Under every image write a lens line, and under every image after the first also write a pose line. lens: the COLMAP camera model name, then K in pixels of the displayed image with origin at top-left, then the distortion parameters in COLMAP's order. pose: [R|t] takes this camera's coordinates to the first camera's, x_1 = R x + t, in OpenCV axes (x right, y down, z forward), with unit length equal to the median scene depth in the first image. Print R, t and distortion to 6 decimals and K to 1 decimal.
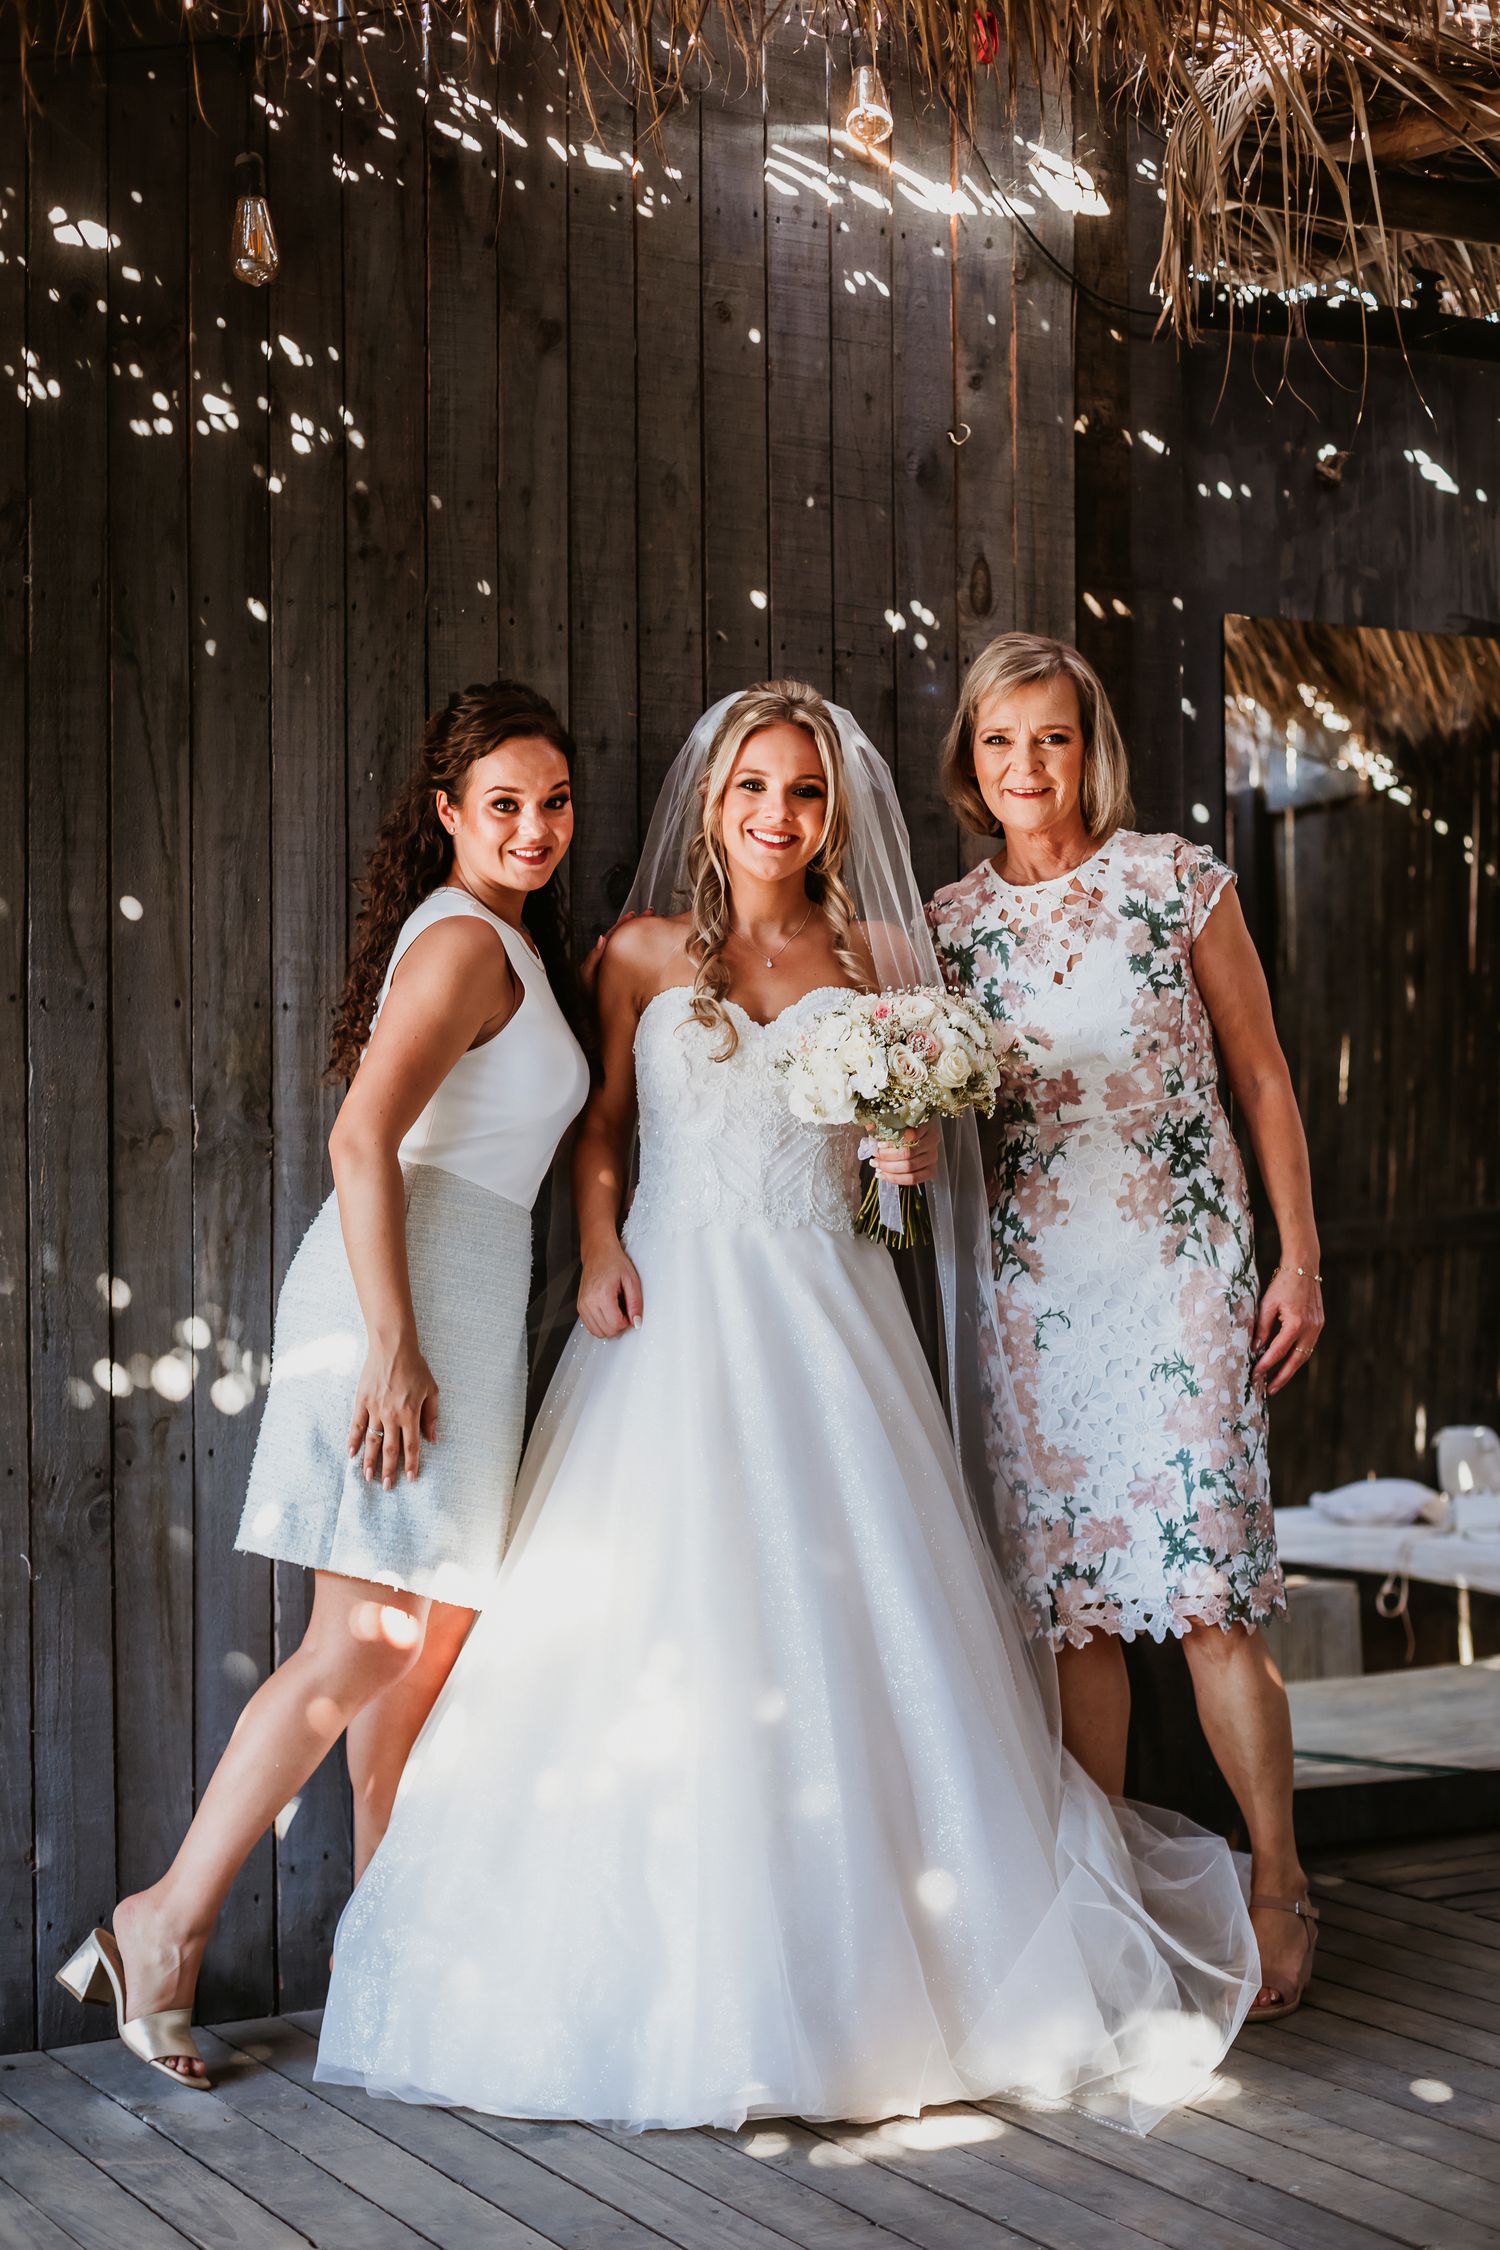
lens RADIAL K [[3299.7, 0, 750.0], [0, 3299.7, 1125.0], [0, 0, 1]] dist [0.003204, -0.039293]
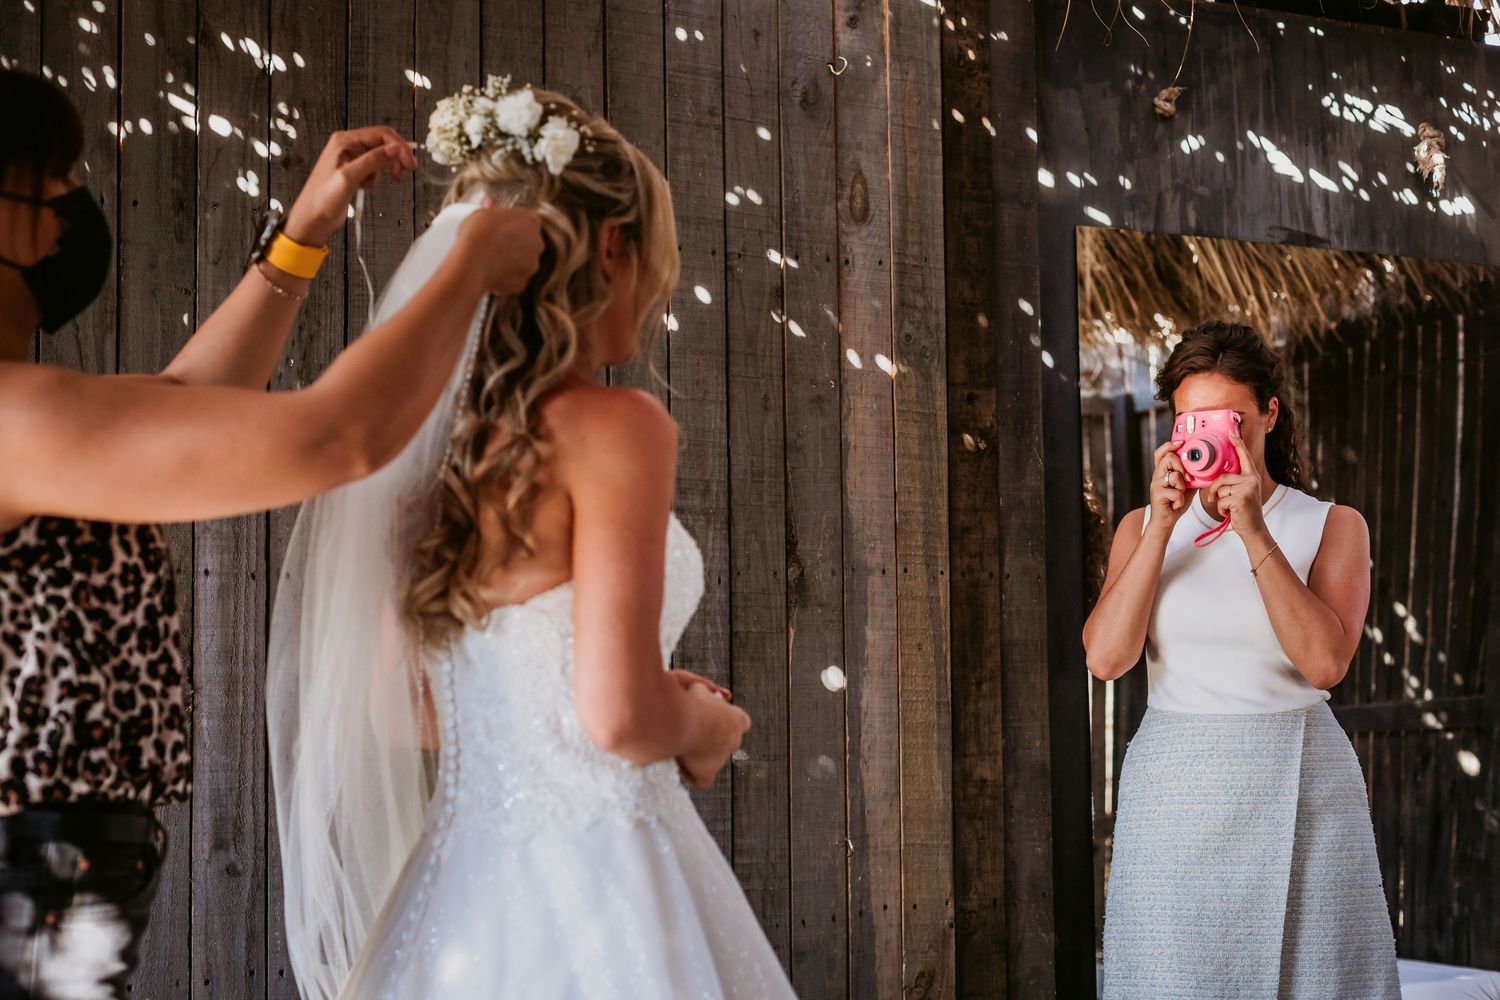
lens RADIAL K [[2151.9, 0, 750.0], [0, 2151.9, 500.0], [0, 0, 1]] dist [-0.006424, -0.056379]
pose [[0.999557, -0.008446, -0.028552, 0.056974], [0.006695, 0.998122, -0.060889, -0.014644], [0.029012, 0.060671, 0.997736, 0.282921]]
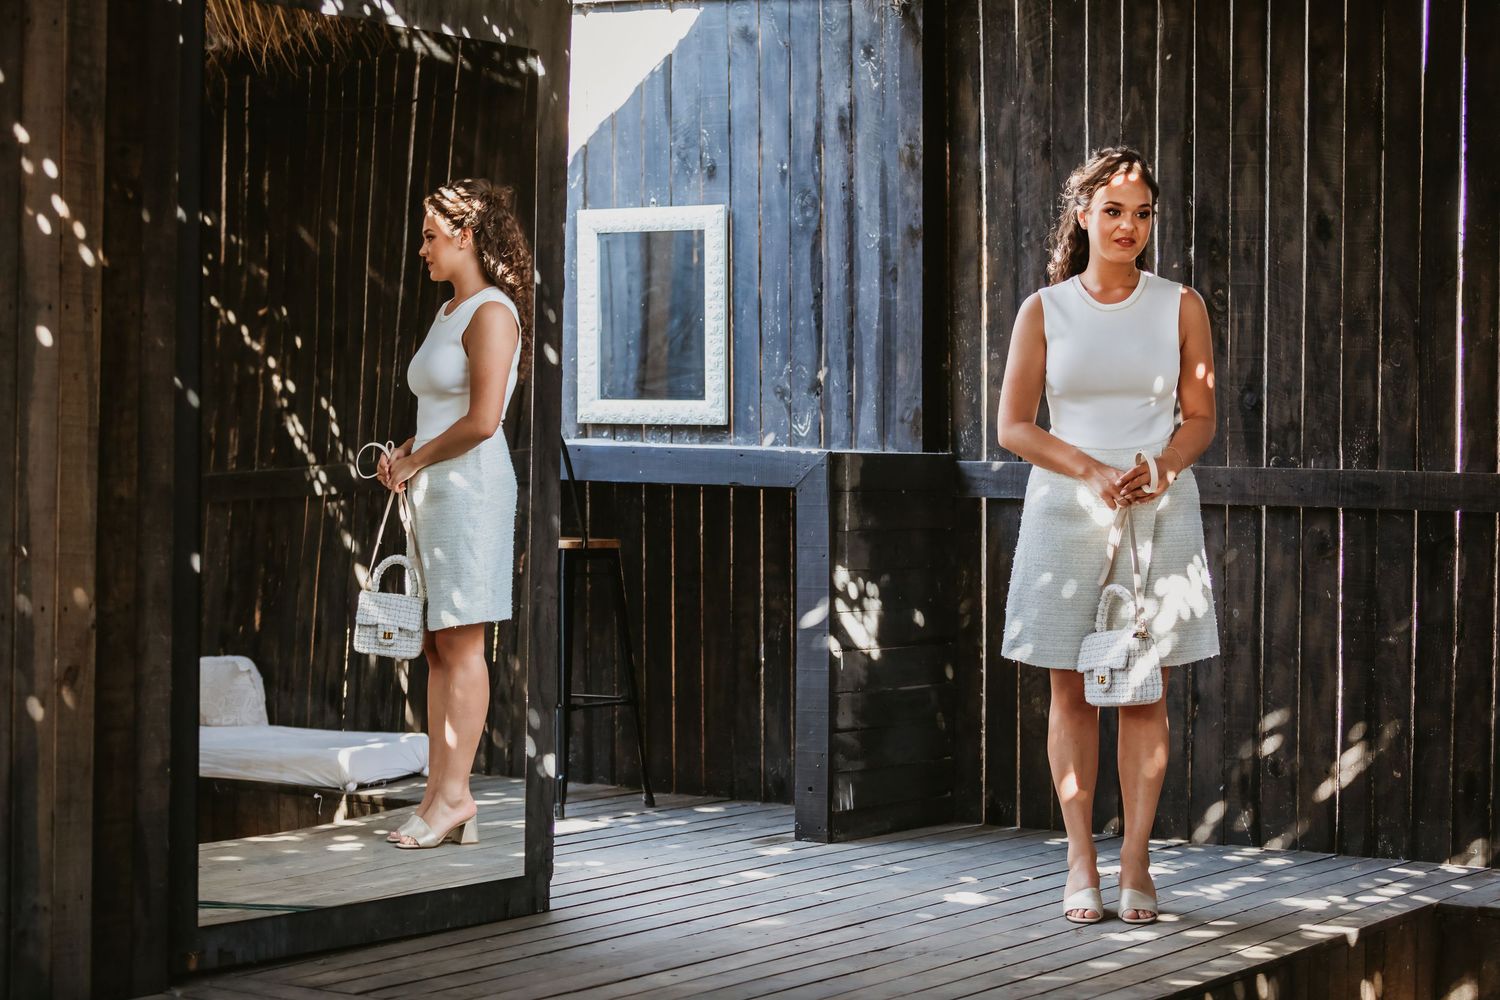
lens RADIAL K [[3135.6, 0, 750.0], [0, 3135.6, 500.0], [0, 0, 1]] dist [-0.053075, 0.135420]
pose [[0.891408, 0.010143, 0.453088, -0.240054], [-0.028408, 0.999034, 0.033525, -0.008667], [-0.452310, -0.042756, 0.890835, -0.187904]]
